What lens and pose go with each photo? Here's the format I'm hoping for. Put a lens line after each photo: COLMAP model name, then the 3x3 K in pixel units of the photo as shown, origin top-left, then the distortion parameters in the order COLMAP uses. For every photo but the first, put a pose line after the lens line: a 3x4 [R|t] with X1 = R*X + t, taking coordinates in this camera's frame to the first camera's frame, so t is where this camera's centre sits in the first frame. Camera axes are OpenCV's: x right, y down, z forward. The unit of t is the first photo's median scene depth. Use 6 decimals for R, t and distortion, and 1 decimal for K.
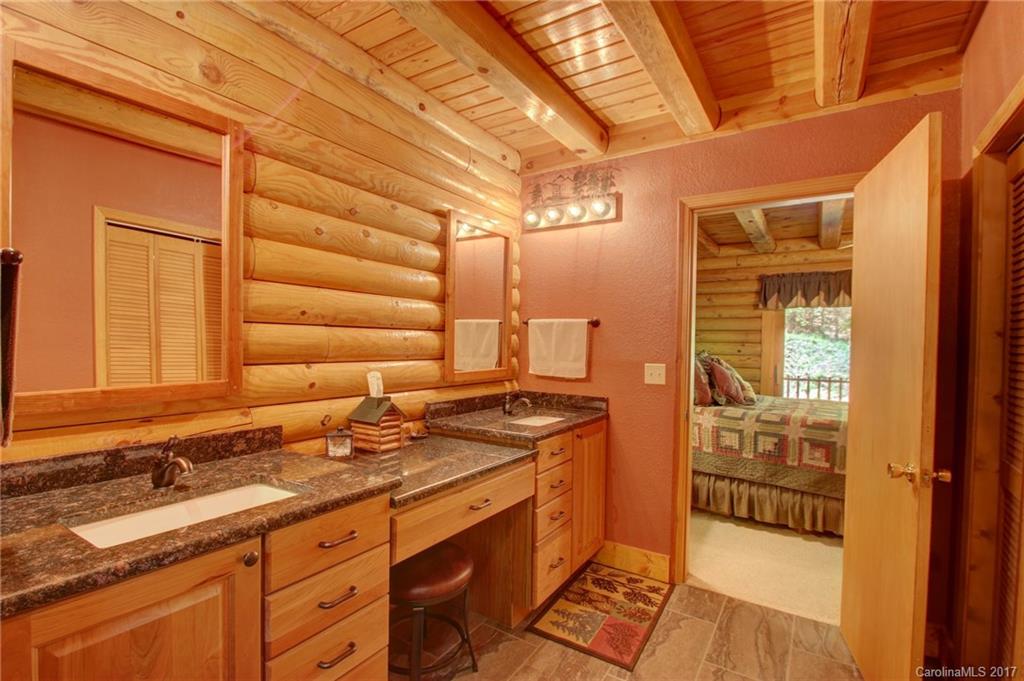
lens RADIAL K [[477.1, 0, 515.0], [0, 477.1, 344.7], [0, 0, 1]] dist [-0.001815, -0.002438]
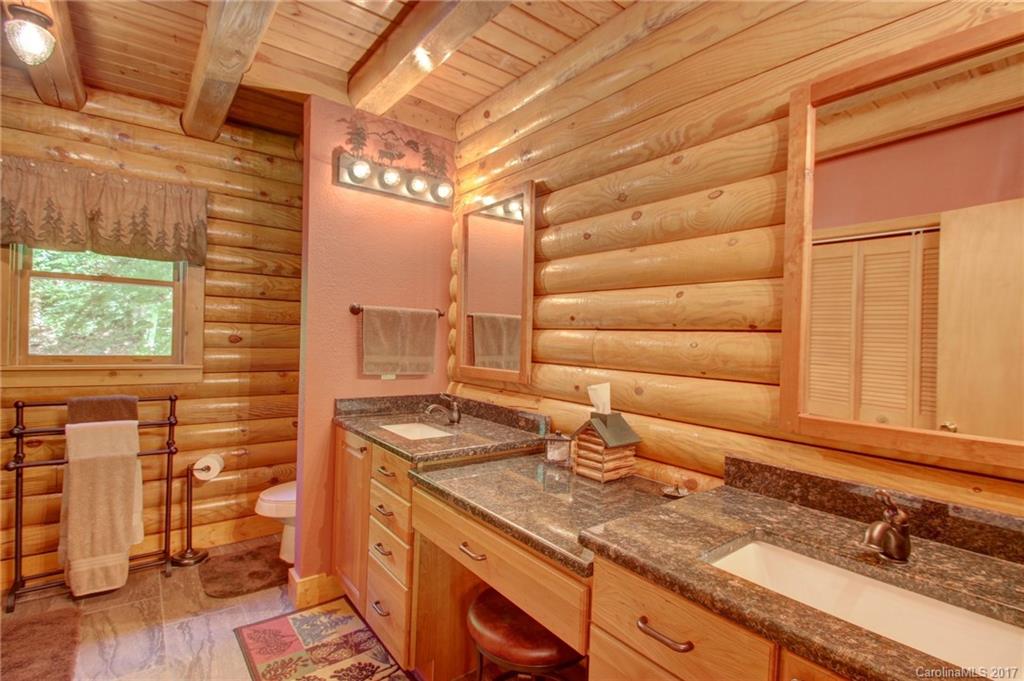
lens RADIAL K [[477.1, 0, 510.1], [0, 477.1, 343.6], [0, 0, 1]] dist [-0.001815, -0.002438]
pose [[-0.340079, -0.020416, -0.940175, 0.528345], [-0.043440, 0.999038, -0.005981, 0.001516], [0.939393, 0.038807, -0.340638, 1.083101]]
